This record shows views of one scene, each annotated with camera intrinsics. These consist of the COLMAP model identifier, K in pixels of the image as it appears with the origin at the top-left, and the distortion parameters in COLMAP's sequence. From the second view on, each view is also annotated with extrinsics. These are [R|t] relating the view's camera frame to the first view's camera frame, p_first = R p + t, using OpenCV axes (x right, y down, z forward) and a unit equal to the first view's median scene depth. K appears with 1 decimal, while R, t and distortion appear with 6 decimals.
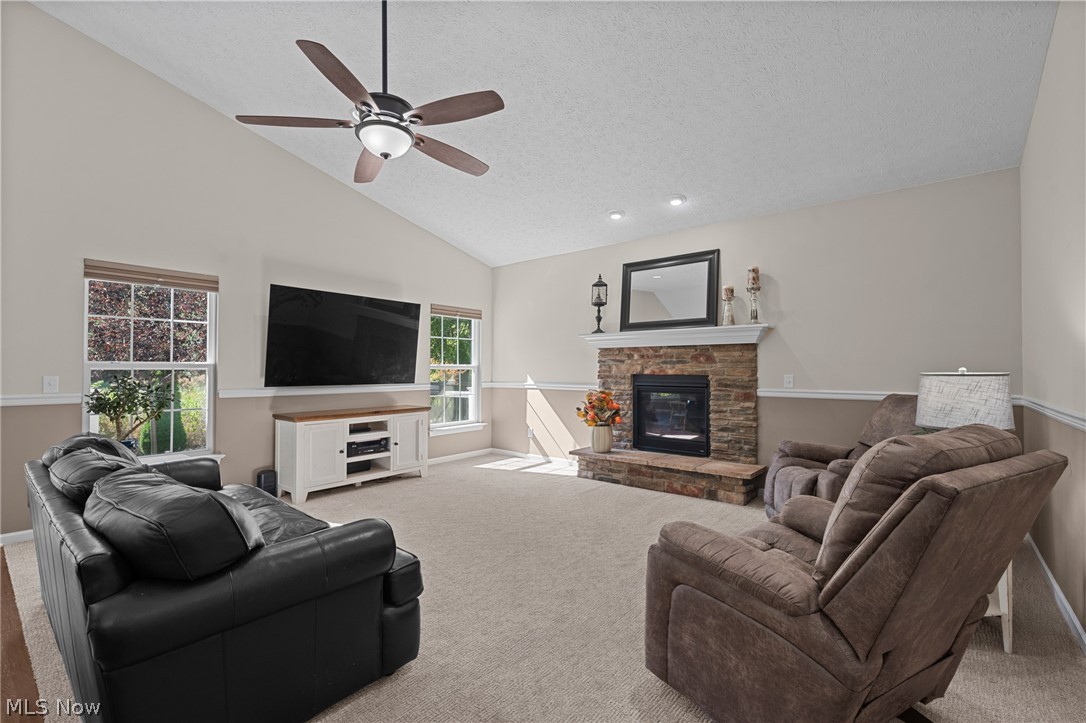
lens RADIAL K [[482.0, 0, 543.0], [0, 482.0, 361.5], [0, 0, 1]] dist [-0.000565, -0.000361]
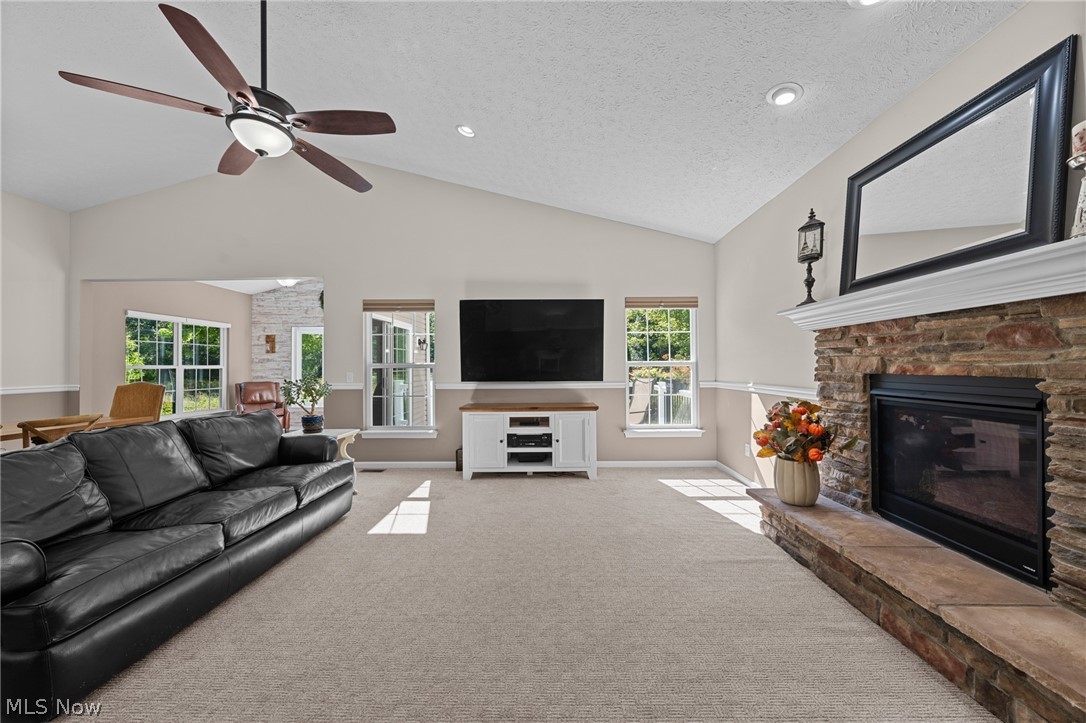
lens RADIAL K [[393.5, 0, 543.0], [0, 393.5, 361.5], [0, 0, 1]] dist [-0.001189, -0.000044]
pose [[0.620946, -0.015866, -0.783693, 0.323875], [0.020100, 0.999789, -0.004315, 0.007612], [0.783596, -0.013073, 0.621134, 0.465989]]
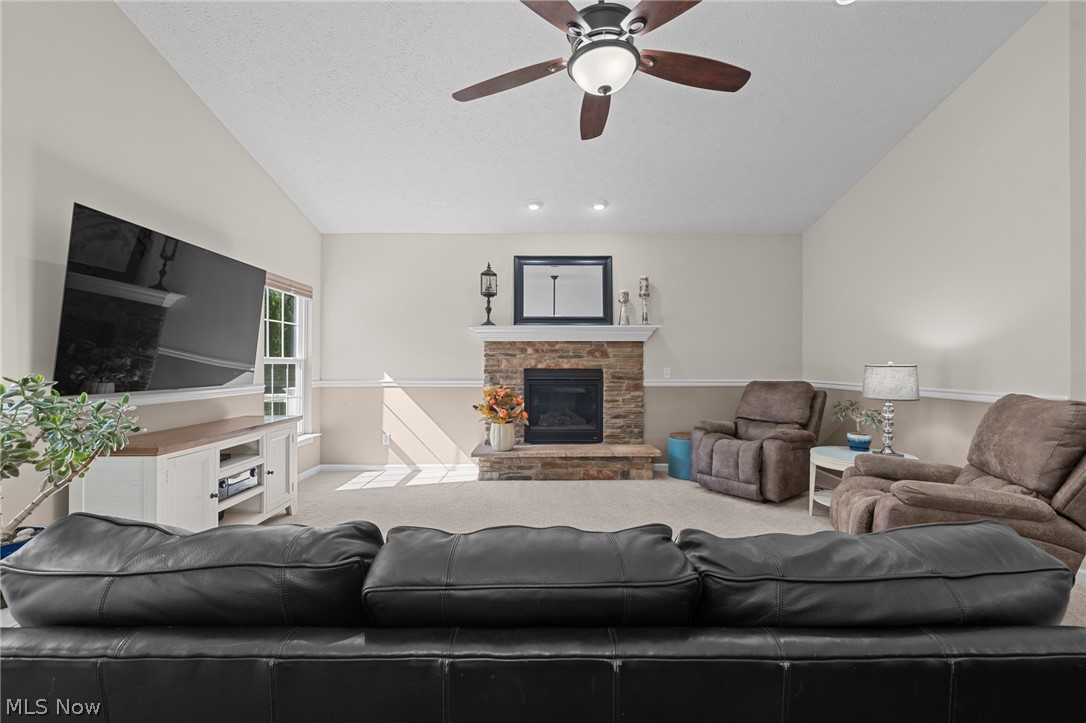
lens RADIAL K [[482.0, 0, 543.0], [0, 482.0, 361.5], [0, 0, 1]] dist [-0.000565, -0.000361]
pose [[0.763518, 0.002556, 0.645781, -0.450934], [-0.009174, 0.999934, 0.006889, 0.005063], [-0.645721, -0.011184, 0.763492, 0.231238]]
